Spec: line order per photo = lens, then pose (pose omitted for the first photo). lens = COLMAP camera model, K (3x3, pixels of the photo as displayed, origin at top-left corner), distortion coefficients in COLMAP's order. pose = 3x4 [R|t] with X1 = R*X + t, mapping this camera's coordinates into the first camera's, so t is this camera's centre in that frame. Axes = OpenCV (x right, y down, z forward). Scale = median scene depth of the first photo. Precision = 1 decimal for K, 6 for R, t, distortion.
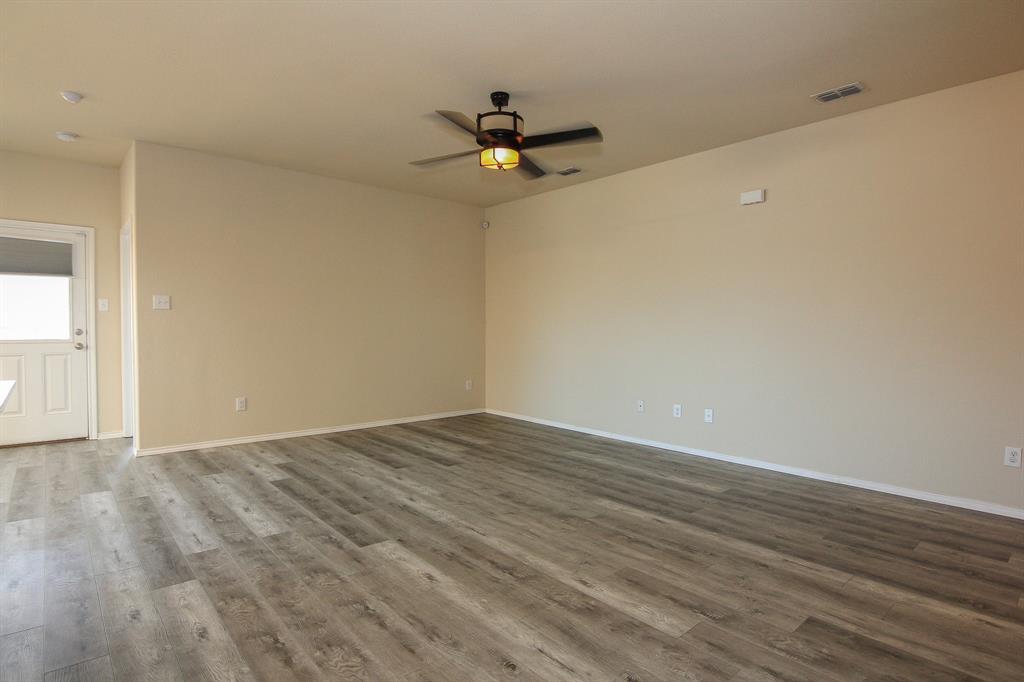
lens RADIAL K [[528.1, 0, 512.0], [0, 528.1, 341.0], [0, 0, 1]] dist [-0.001914, -0.012683]
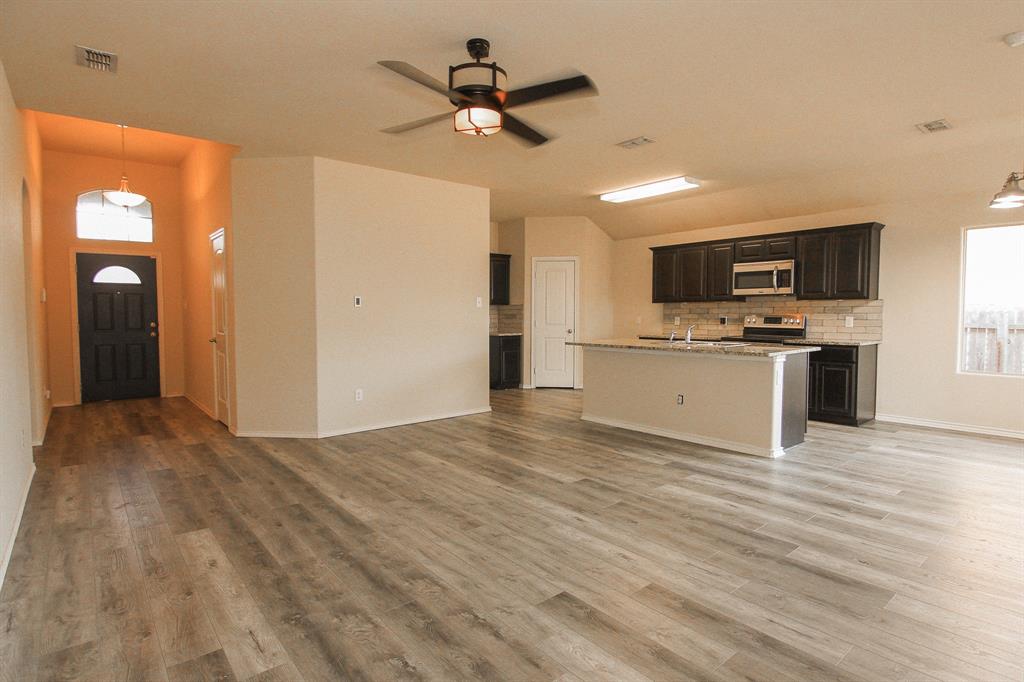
lens RADIAL K [[528.1, 0, 512.0], [0, 528.1, 341.0], [0, 0, 1]] dist [-0.001914, -0.012683]
pose [[-0.999426, -0.004587, 0.033573, -0.111524], [-0.001866, 0.996744, 0.080607, -0.074645], [-0.033833, 0.080498, -0.996180, 1.967289]]
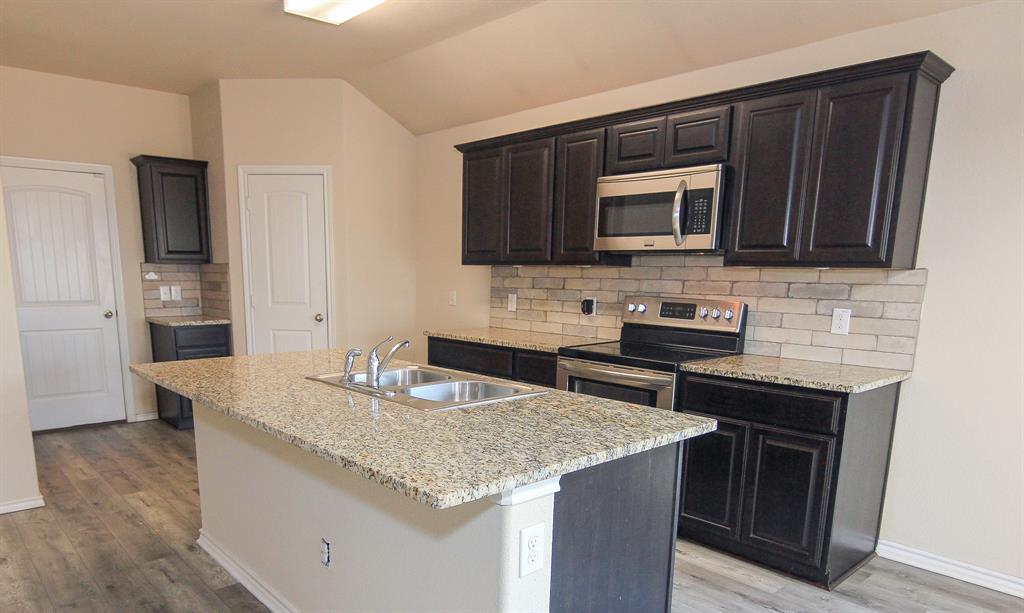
lens RADIAL K [[666.1, 0, 474.6], [0, 666.1, 410.0], [0, 0, 1]] dist [-0.006547, -0.003993]
pose [[-0.999780, -0.019632, 0.007372, -0.697317], [-0.017374, 0.972304, 0.233072, -0.085690], [-0.011744, 0.232893, -0.972431, 1.075886]]
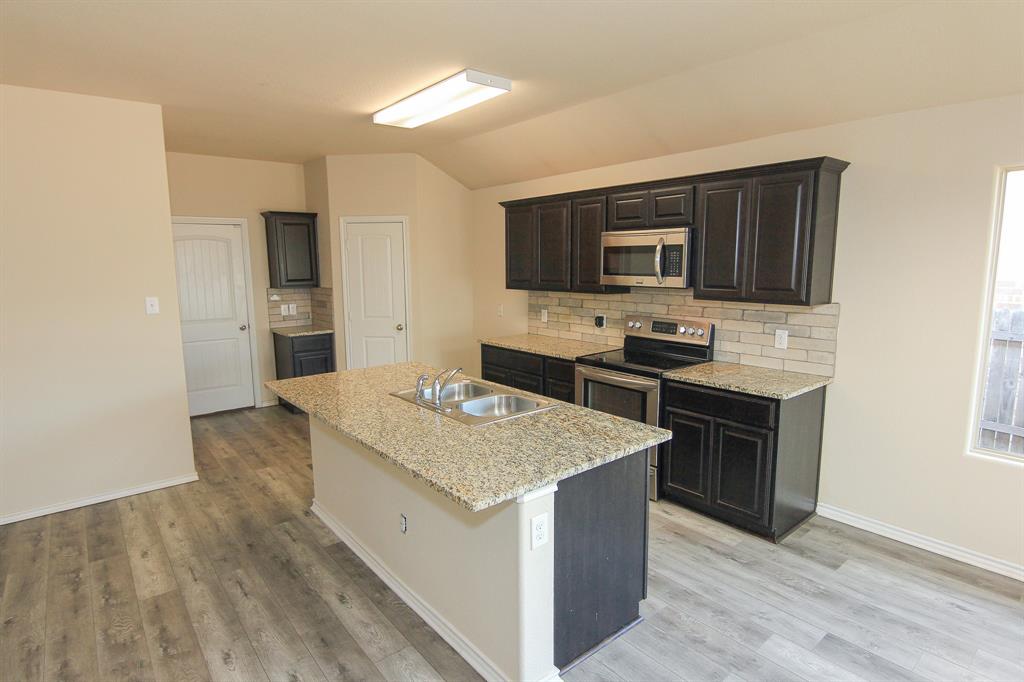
lens RADIAL K [[544.9, 0, 512.0], [0, 544.9, 341.0], [0, 0, 1]] dist [-0.000030, -0.013766]
pose [[-0.999322, -0.001305, 0.036782, -0.728565], [0.005114, 0.984755, 0.173870, -0.179912], [-0.036448, 0.173941, -0.984081, 1.175513]]
